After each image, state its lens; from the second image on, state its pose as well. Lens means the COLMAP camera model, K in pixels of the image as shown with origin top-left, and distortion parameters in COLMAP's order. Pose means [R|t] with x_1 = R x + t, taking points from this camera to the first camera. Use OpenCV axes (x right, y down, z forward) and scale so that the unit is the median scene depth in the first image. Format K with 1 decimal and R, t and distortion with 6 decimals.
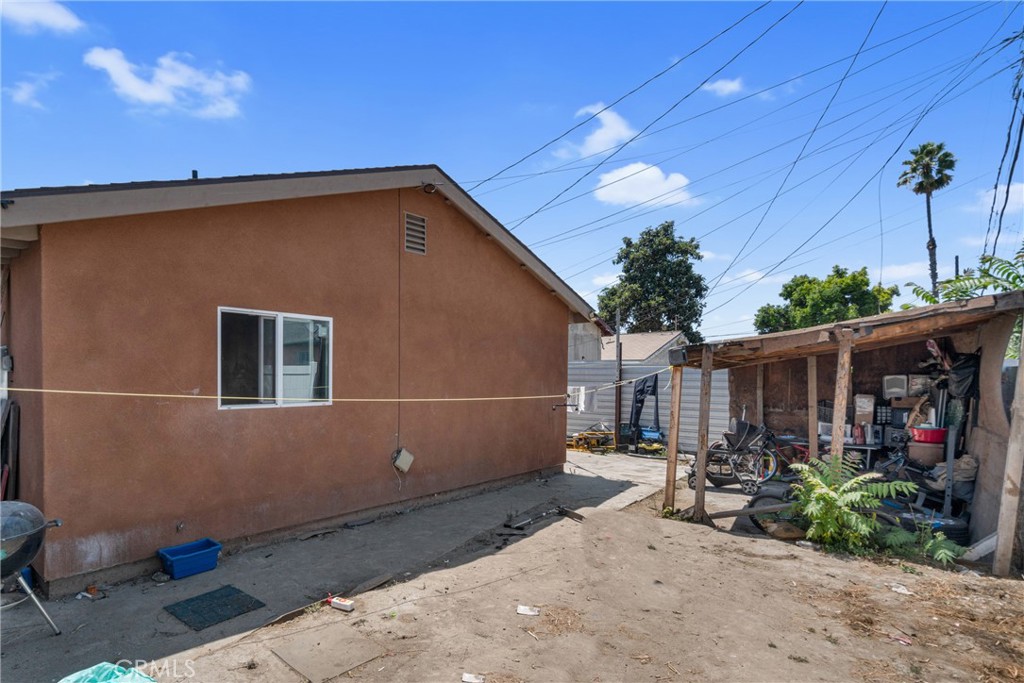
lens RADIAL K [[488.7, 0, 507.3], [0, 488.7, 339.6], [0, 0, 1]] dist [-0.003490, 0.000096]
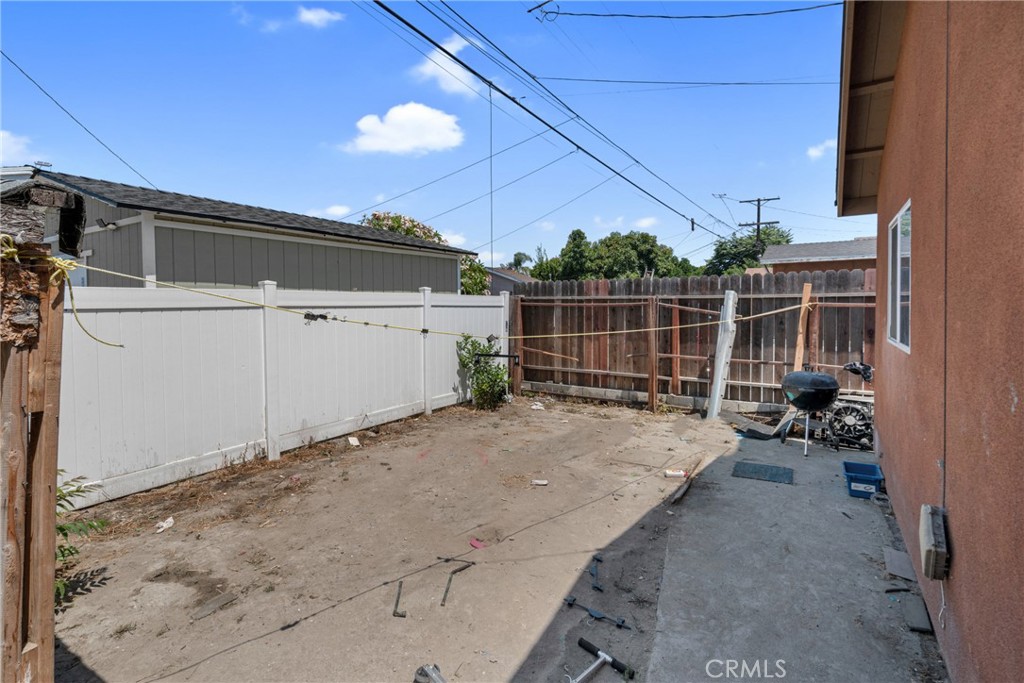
lens RADIAL K [[488.7, 0, 507.3], [0, 488.7, 339.6], [0, 0, 1]] dist [-0.003490, 0.000096]
pose [[-0.998492, -0.003992, -0.054752, 0.186518], [-0.004030, 0.999992, 0.000582, 0.147707], [0.054749, 0.000802, -0.998500, 2.105050]]
